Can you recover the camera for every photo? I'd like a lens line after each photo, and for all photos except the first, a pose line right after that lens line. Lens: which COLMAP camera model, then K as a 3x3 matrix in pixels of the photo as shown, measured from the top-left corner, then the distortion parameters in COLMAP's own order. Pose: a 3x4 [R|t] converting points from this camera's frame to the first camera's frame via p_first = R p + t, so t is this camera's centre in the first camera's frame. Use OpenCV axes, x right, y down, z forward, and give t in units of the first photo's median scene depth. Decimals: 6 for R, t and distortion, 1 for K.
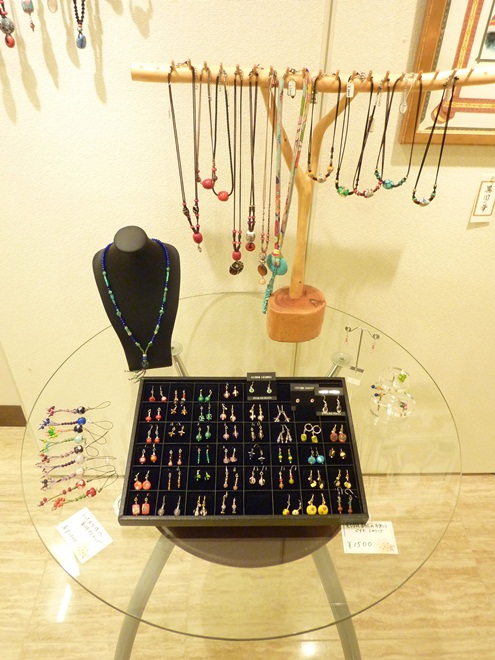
lens RADIAL K [[532.2, 0, 245.9], [0, 532.2, 329.2], [0, 0, 1]] dist [-0.001015, -0.003211]
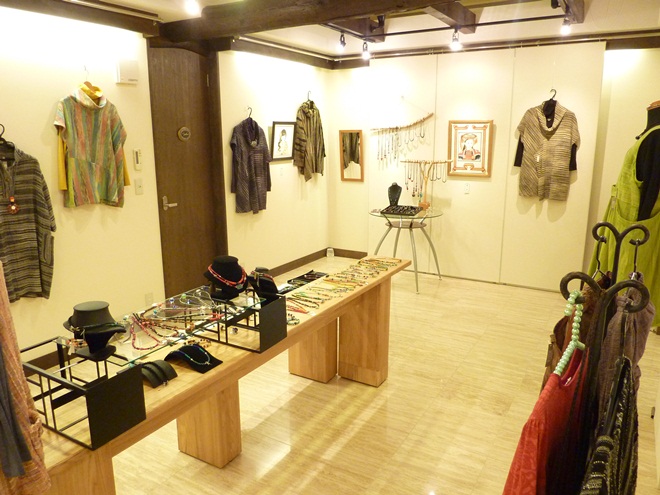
lens RADIAL K [[500.1, 0, 329.2], [0, 500.1, 248.0], [0, 0, 1]] dist [-0.017564, -0.019847]
pose [[0.852344, 0.097579, -0.513797, 2.088923], [-0.313827, 0.881329, -0.353231, 2.642837], [0.418356, 0.462318, 0.781818, -3.343431]]
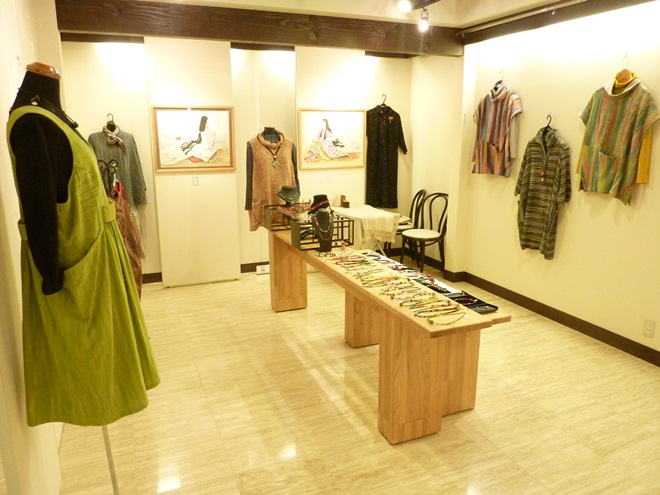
lens RADIAL K [[500.1, 0, 328.2], [0, 500.1, 249.9], [0, 0, 1]] dist [-0.017564, -0.019847]
pose [[-0.928795, 0.070437, -0.363838, 1.935610], [-0.244392, 0.621618, 0.744220, -0.323731], [0.278589, 0.780147, -0.560142, 0.404989]]
